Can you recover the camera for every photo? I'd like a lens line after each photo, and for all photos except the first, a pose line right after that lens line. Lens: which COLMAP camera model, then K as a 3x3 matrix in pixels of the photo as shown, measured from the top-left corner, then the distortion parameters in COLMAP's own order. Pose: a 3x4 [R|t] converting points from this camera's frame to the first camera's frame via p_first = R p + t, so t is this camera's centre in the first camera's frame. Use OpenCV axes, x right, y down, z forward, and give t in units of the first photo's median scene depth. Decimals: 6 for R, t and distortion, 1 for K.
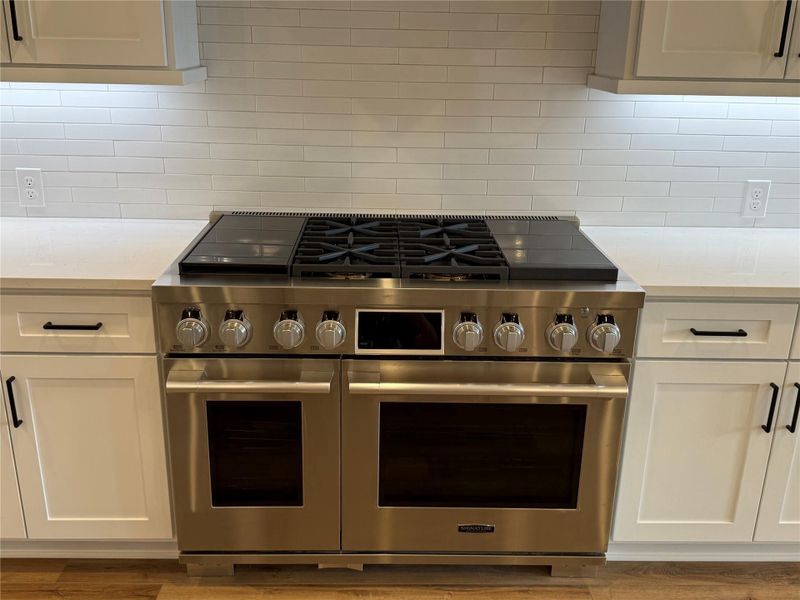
lens RADIAL K [[773.3, 0, 398.6], [0, 773.3, 297.6], [0, 0, 1]] dist [0.063350, 0.000000]
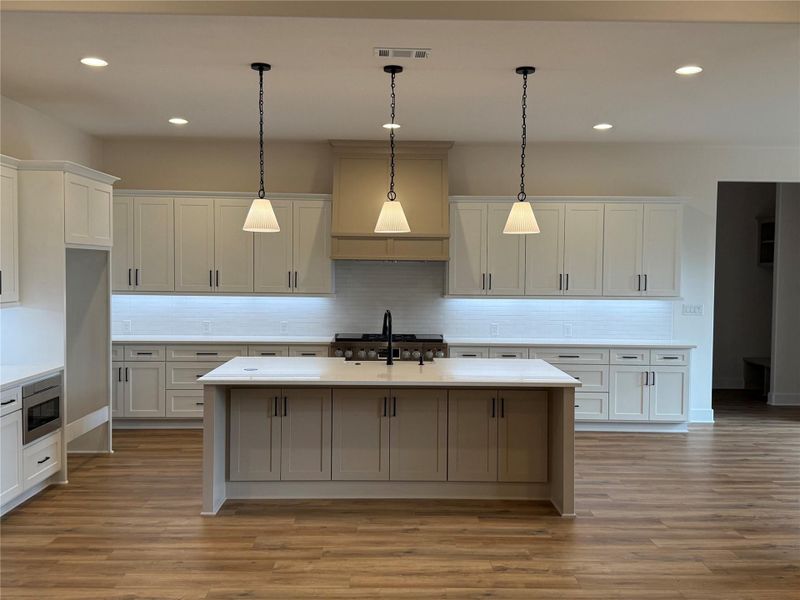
lens RADIAL K [[773.3, 0, 405.0], [0, 773.3, 304.4], [0, 0, 1]] dist [0.063350, 0.000000]
pose [[0.999913, -0.006606, -0.011422, 0.124021], [0.003112, 0.959291, -0.282402, 0.886528], [0.012823, 0.282342, 0.959228, -2.791481]]
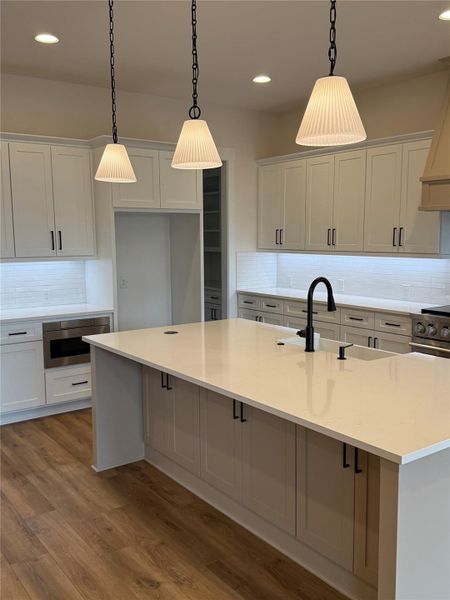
lens RADIAL K [[579.9, 0, 203.8], [0, 579.9, 302.9], [0, 0, 1]] dist [0.063350, 0.000000]
pose [[0.548642, 0.080628, -0.832160, 1.225355], [-0.256038, 0.963719, -0.075431, 0.339776], [0.795887, 0.254450, 0.549381, -1.065379]]
